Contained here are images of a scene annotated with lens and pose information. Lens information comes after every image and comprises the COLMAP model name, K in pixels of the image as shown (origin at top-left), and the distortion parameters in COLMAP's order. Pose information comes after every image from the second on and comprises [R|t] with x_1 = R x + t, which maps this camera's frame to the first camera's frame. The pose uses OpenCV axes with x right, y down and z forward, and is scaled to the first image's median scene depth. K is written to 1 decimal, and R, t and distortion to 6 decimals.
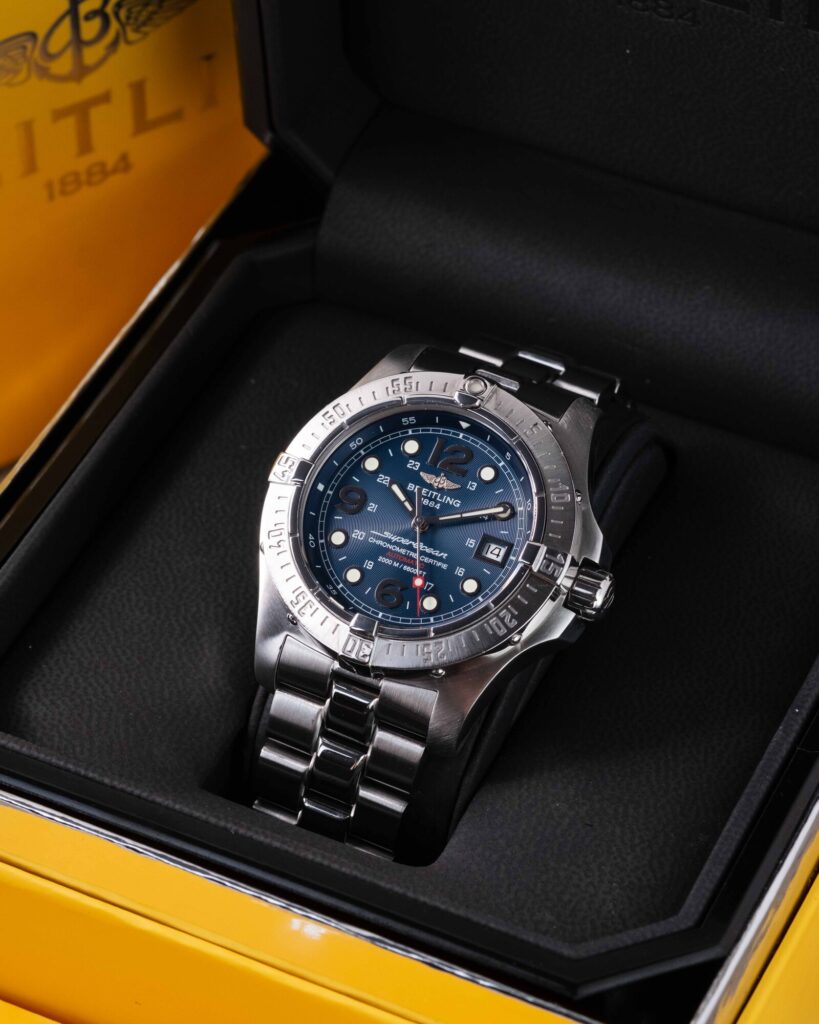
lens RADIAL K [[3840.8, 0, 409.5], [0, 3840.8, 512.0], [0, 0, 1]] dist [0.187103, -0.528987]
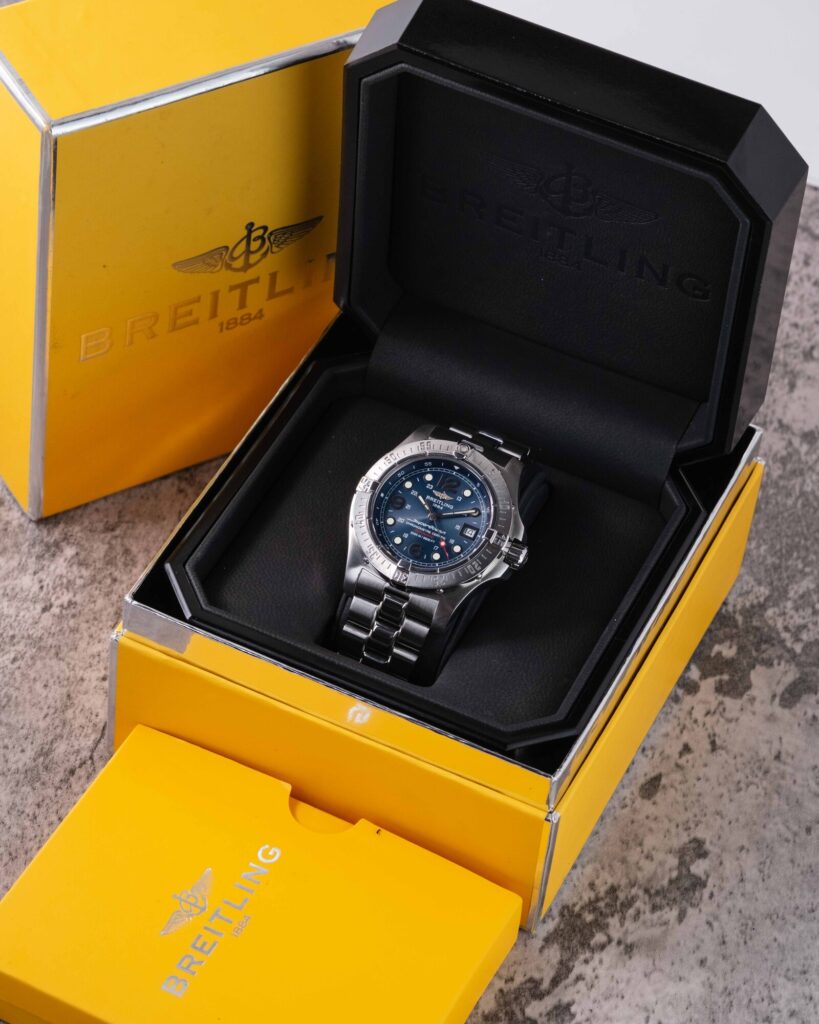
lens RADIAL K [[3840.8, 0, 409.5], [0, 3840.8, 512.0], [0, 0, 1]] dist [0.187103, -0.528987]
pose [[0.994330, 0.057332, 0.089559, -0.186098], [-0.056919, 0.998353, -0.007166, 0.015685], [-0.089823, 0.002027, 0.995956, -0.971360]]
